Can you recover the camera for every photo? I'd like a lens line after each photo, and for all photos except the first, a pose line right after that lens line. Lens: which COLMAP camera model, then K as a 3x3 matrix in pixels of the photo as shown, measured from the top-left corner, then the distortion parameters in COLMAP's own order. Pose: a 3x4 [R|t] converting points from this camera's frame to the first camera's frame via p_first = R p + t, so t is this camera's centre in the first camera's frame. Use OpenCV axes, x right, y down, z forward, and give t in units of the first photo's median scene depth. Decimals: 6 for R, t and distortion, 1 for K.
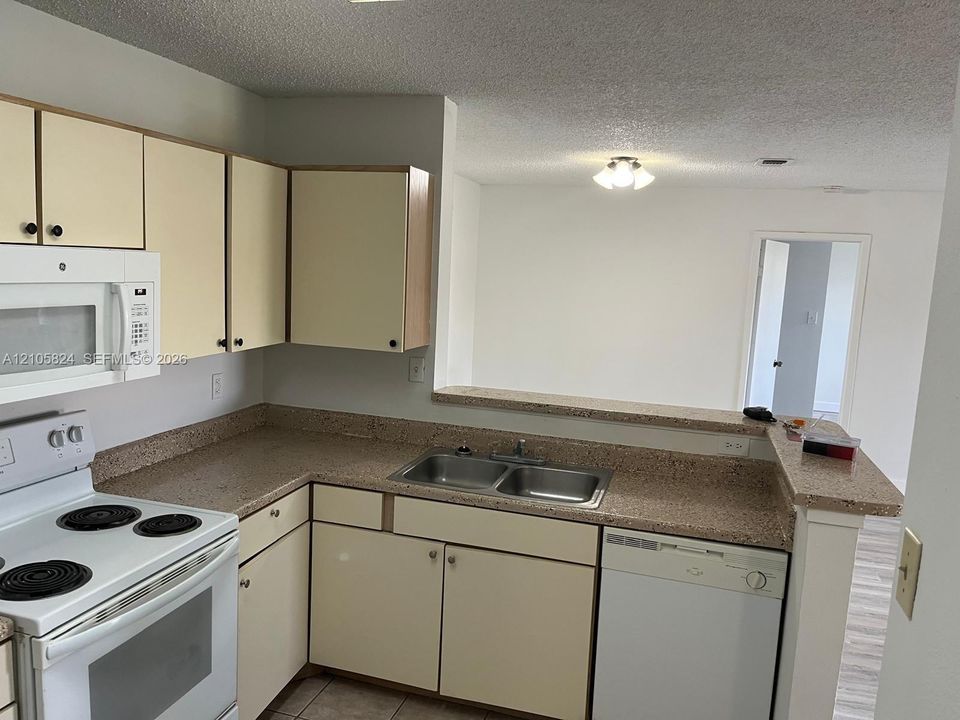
lens RADIAL K [[726.5, 0, 480.0], [0, 726.5, 360.0], [0, 0, 1]] dist [0.033856, -0.051319]
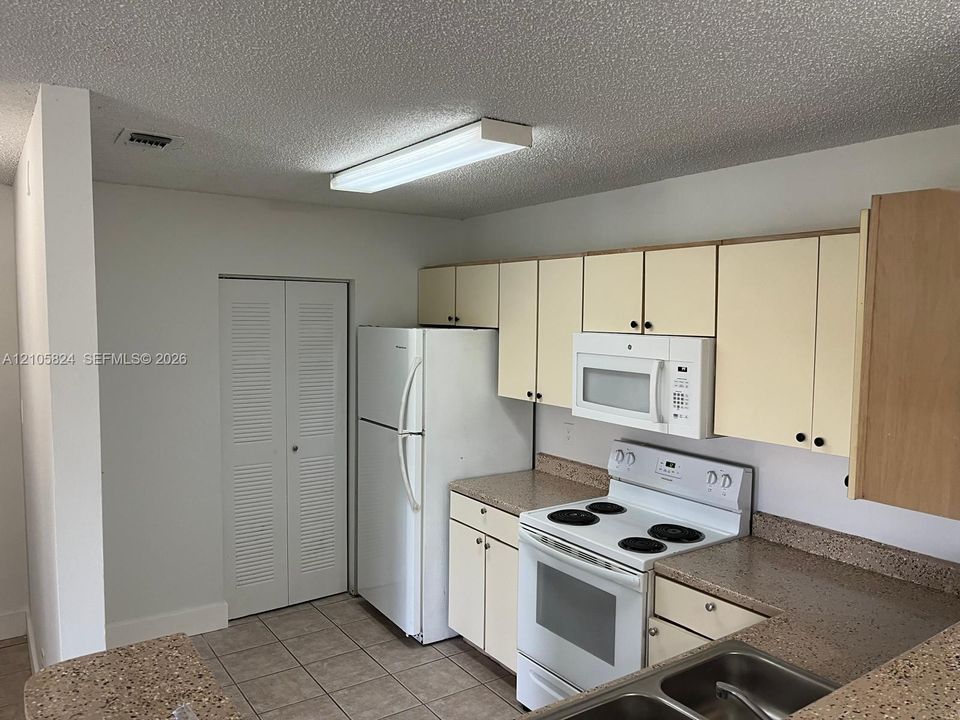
lens RADIAL K [[726.5, 0, 480.0], [0, 726.5, 360.0], [0, 0, 1]] dist [0.033856, -0.051319]
pose [[-0.616801, -0.003871, -0.787109, 0.776927], [-0.148113, 0.982695, 0.111233, -0.200195], [0.773058, 0.185190, -0.606701, 1.503738]]
